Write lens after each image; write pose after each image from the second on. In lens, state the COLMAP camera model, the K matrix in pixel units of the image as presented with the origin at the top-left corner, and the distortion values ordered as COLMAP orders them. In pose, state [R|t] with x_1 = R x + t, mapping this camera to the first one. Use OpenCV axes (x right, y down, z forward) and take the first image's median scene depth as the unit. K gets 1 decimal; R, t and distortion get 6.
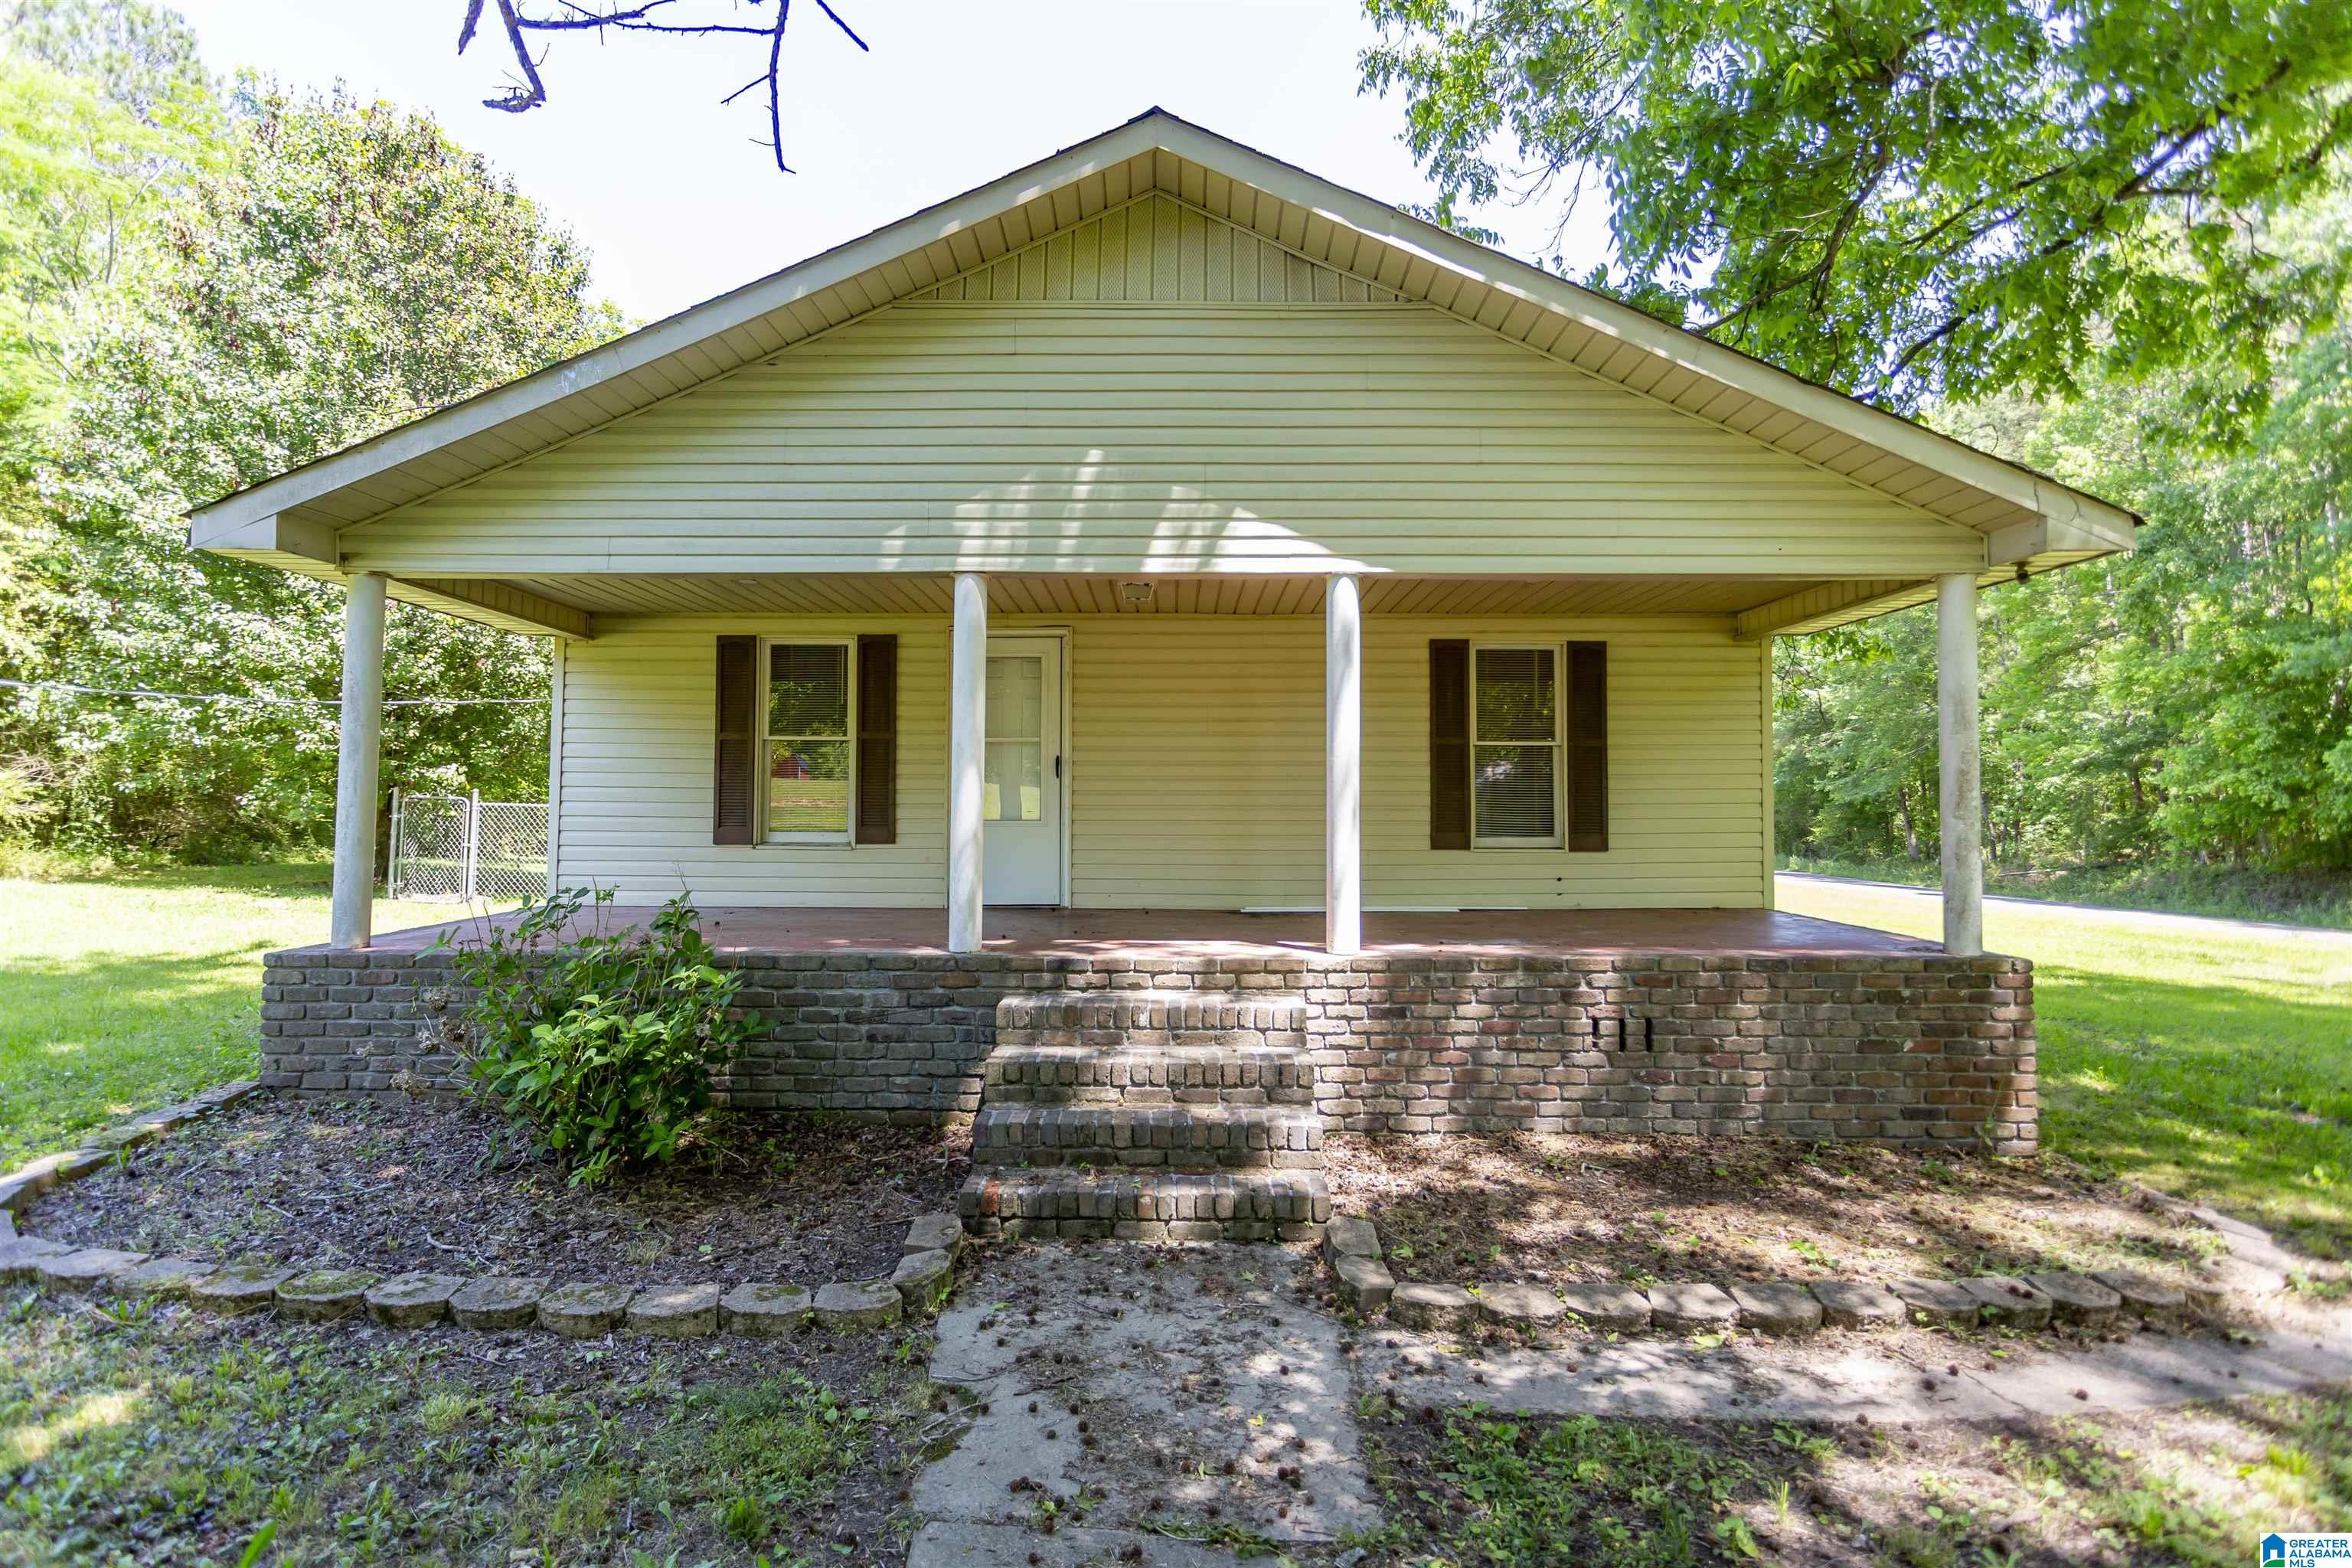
lens RADIAL K [[1117.0, 0, 1172.6], [0, 1117.0, 784.7], [0, 0, 1]] dist [0.001955, 0.003864]
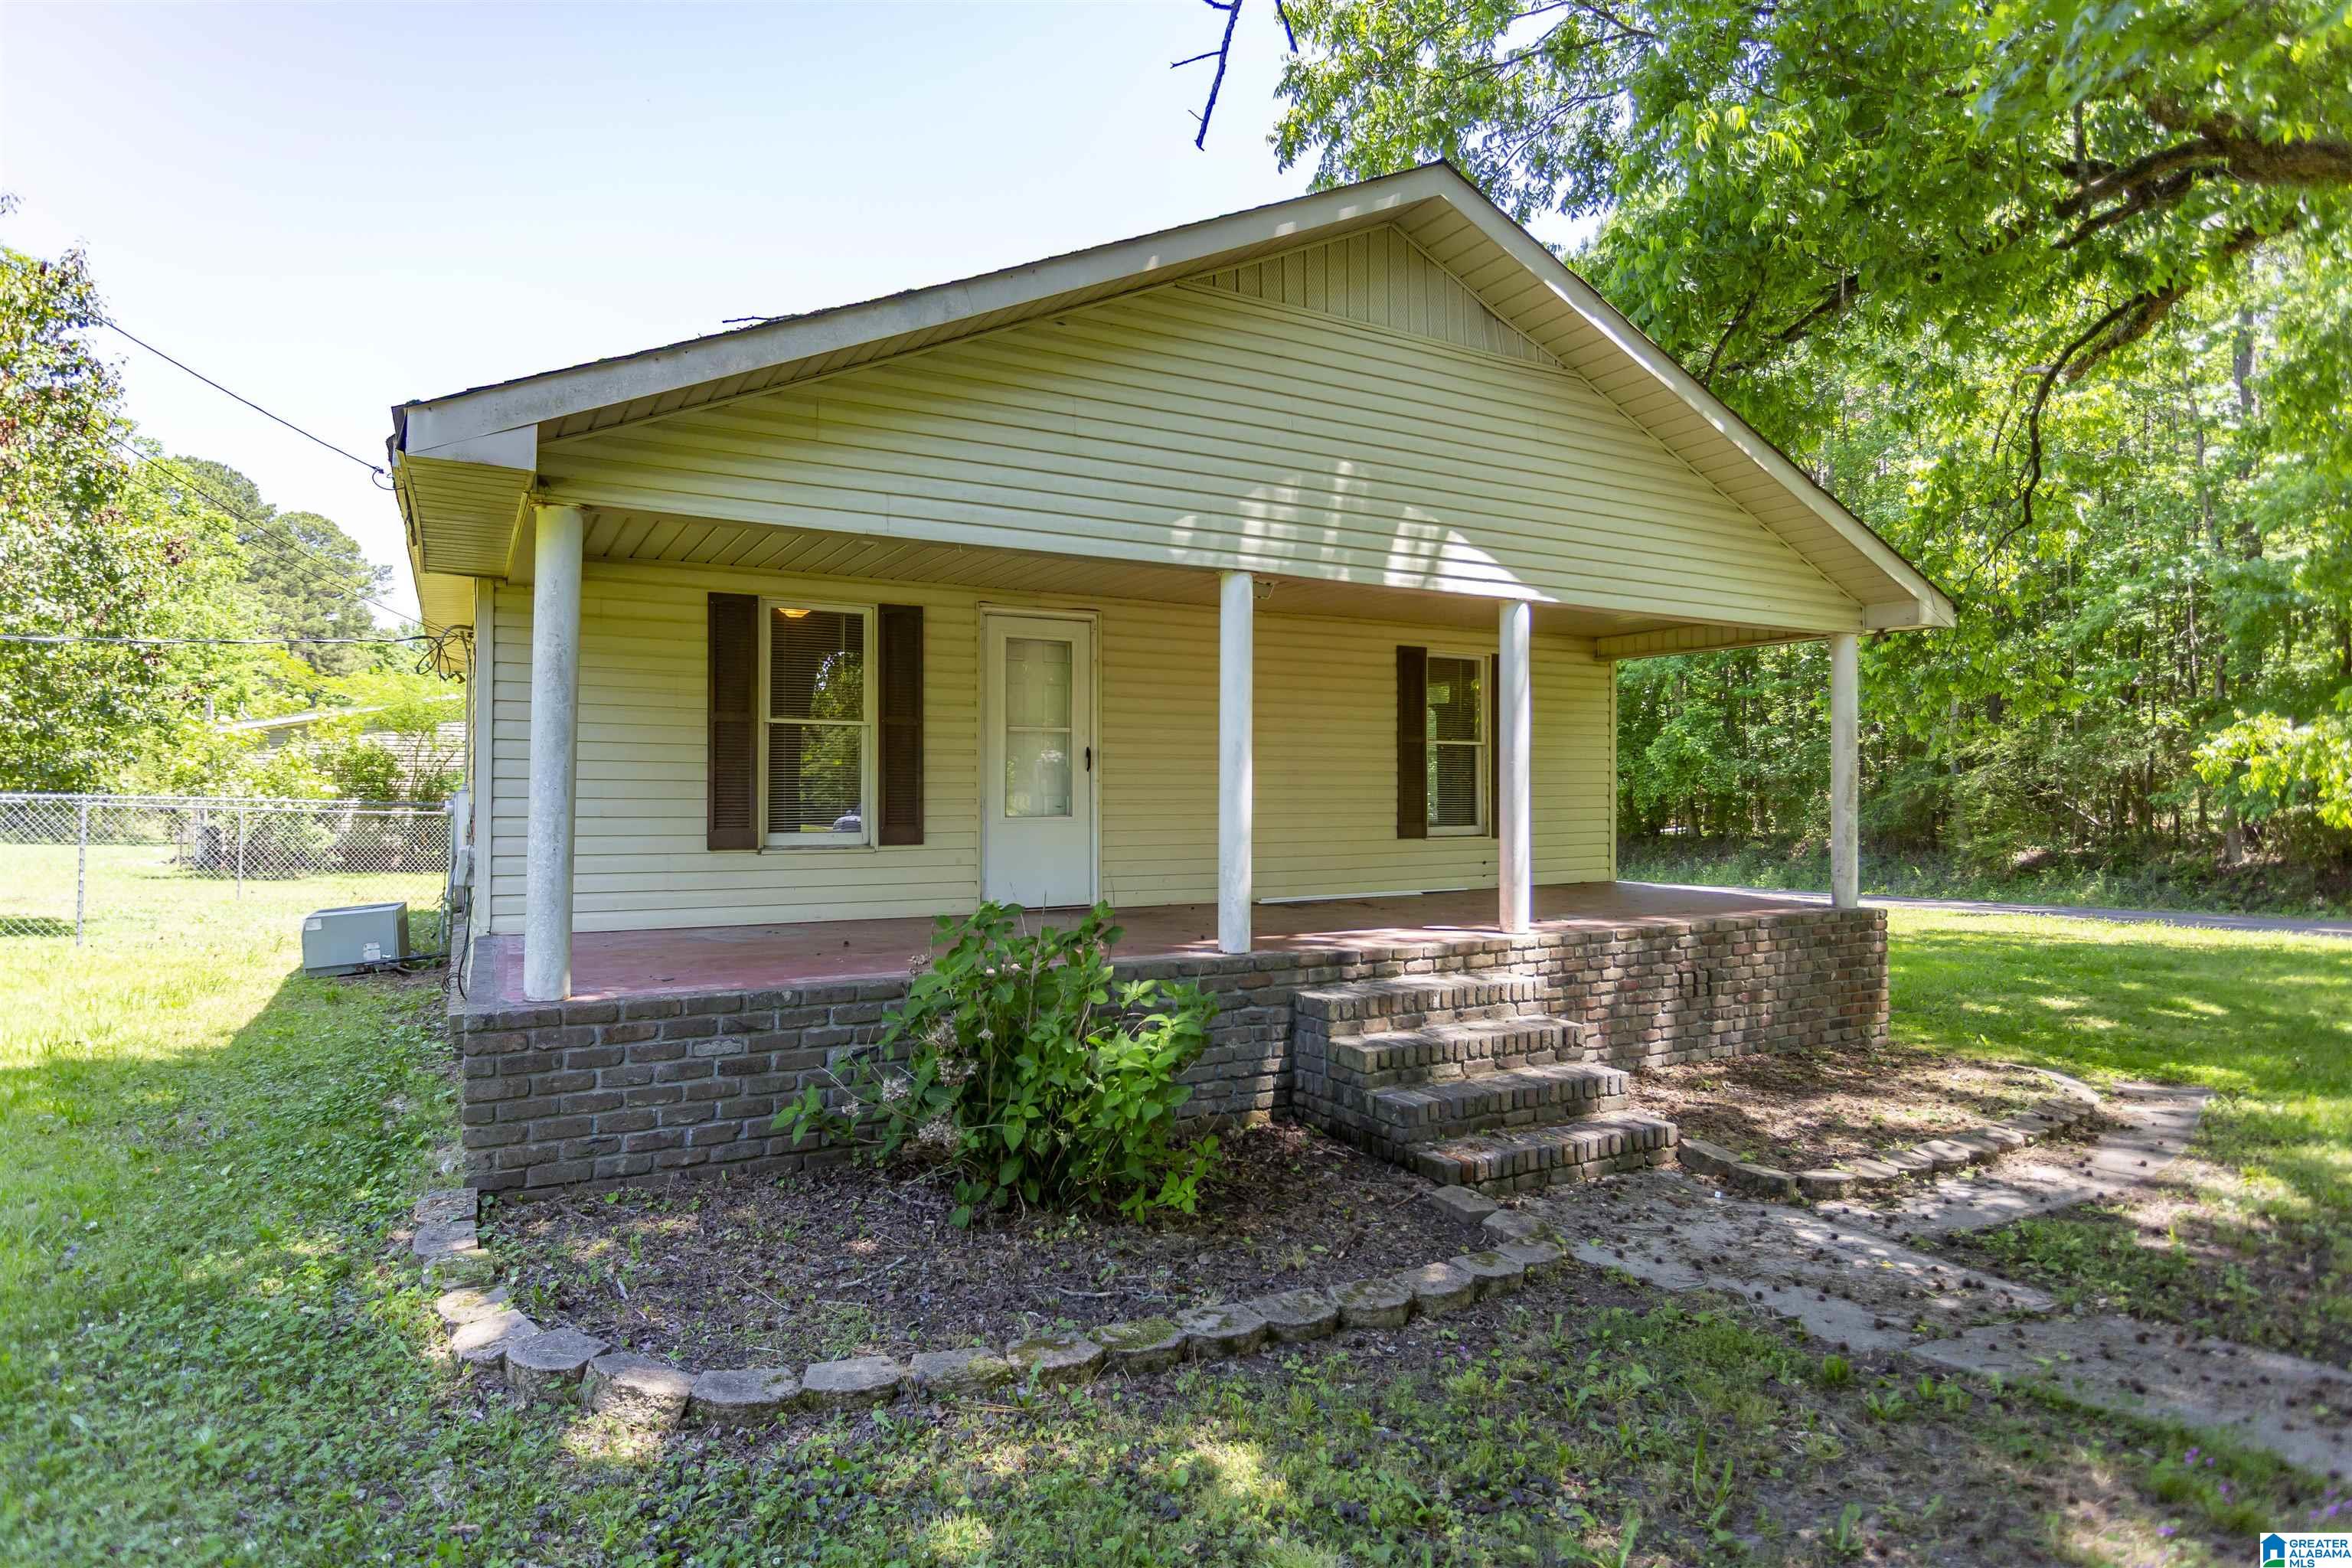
lens RADIAL K [[1253.8, 0, 1173.6], [0, 1253.8, 786.0], [0, 0, 1]] dist [-0.000484, -0.001694]
pose [[0.872125, 0.000707, 0.489282, -0.784725], [-0.010580, 0.999792, 0.017414, -0.017813], [-0.489168, -0.020364, 0.871952, 0.056089]]
